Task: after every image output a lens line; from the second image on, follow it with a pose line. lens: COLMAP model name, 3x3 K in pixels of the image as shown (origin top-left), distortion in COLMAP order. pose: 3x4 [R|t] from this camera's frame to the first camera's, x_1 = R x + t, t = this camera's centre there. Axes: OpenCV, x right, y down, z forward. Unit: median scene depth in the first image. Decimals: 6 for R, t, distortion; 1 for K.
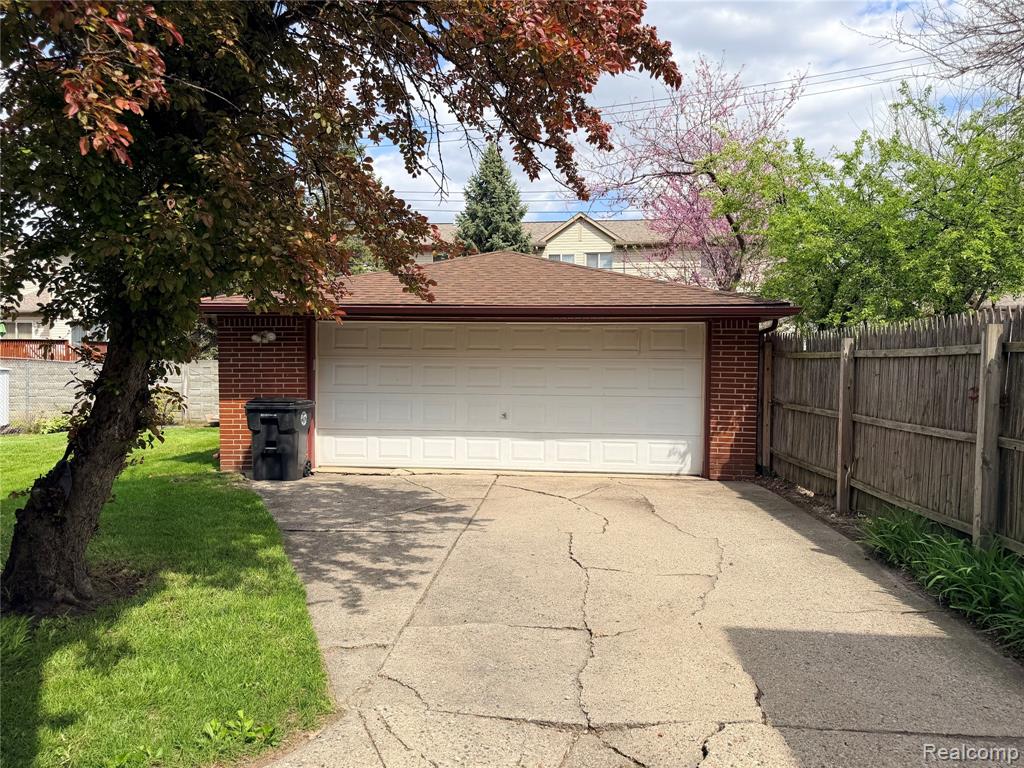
lens RADIAL K [[717.5, 0, 512.0], [0, 717.5, 384.0], [0, 0, 1]] dist [0.041744, -0.056427]
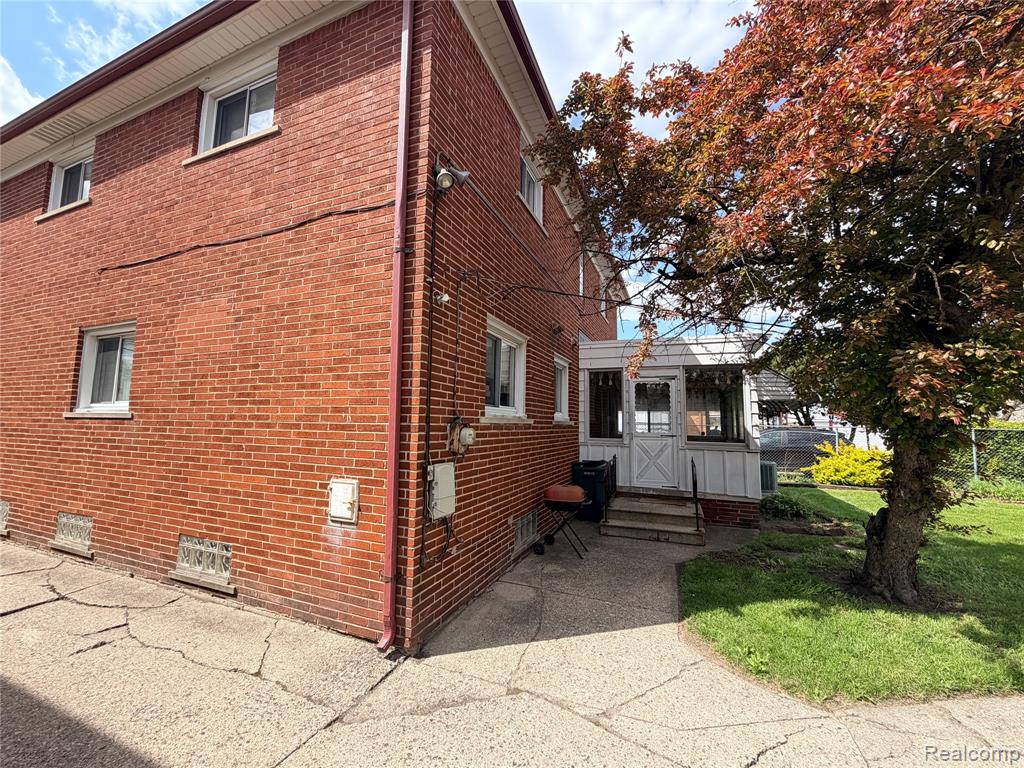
lens RADIAL K [[408.6, 0, 512.0], [0, 408.6, 384.0], [0, 0, 1]] dist [0.000921, 0.000197]
pose [[-0.300475, -0.105380, -0.947950, 0.449053], [-0.037212, 0.994416, -0.098750, -0.043351], [0.953064, 0.005603, -0.302718, 0.382284]]
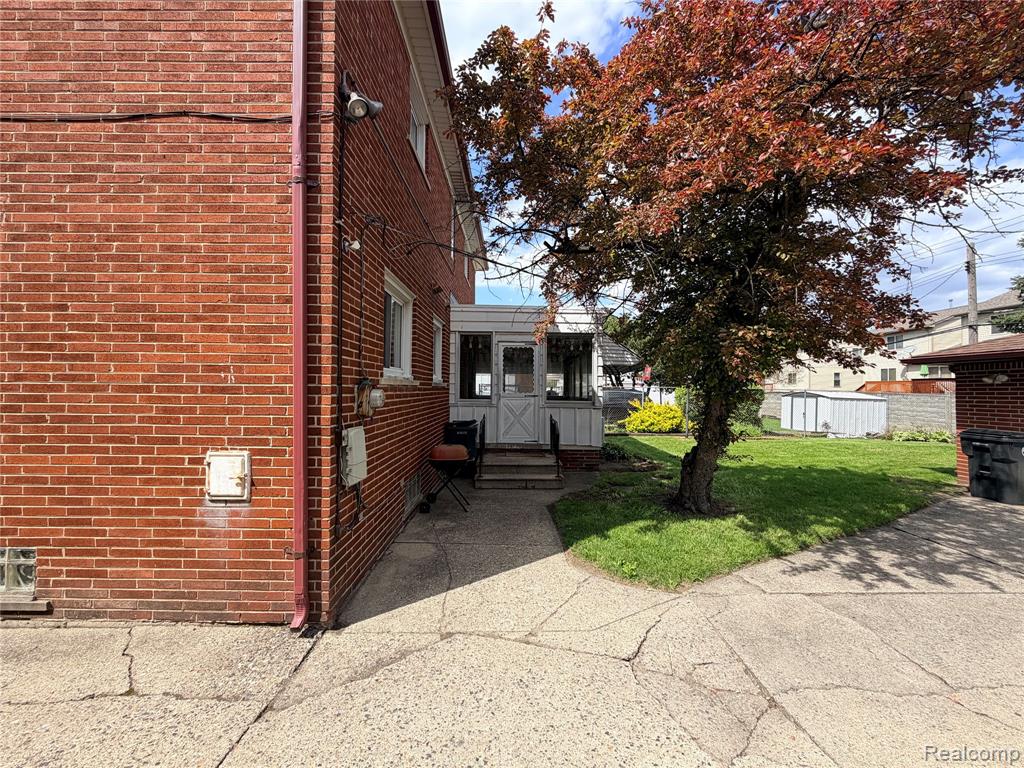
lens RADIAL K [[408.6, 0, 512.0], [0, 408.6, 384.0], [0, 0, 1]] dist [0.000921, 0.000197]
pose [[0.086341, -0.017580, -0.996110, 0.474986], [-0.028330, 0.999397, -0.020094, -0.036801], [0.995863, 0.029954, 0.085791, 0.265816]]
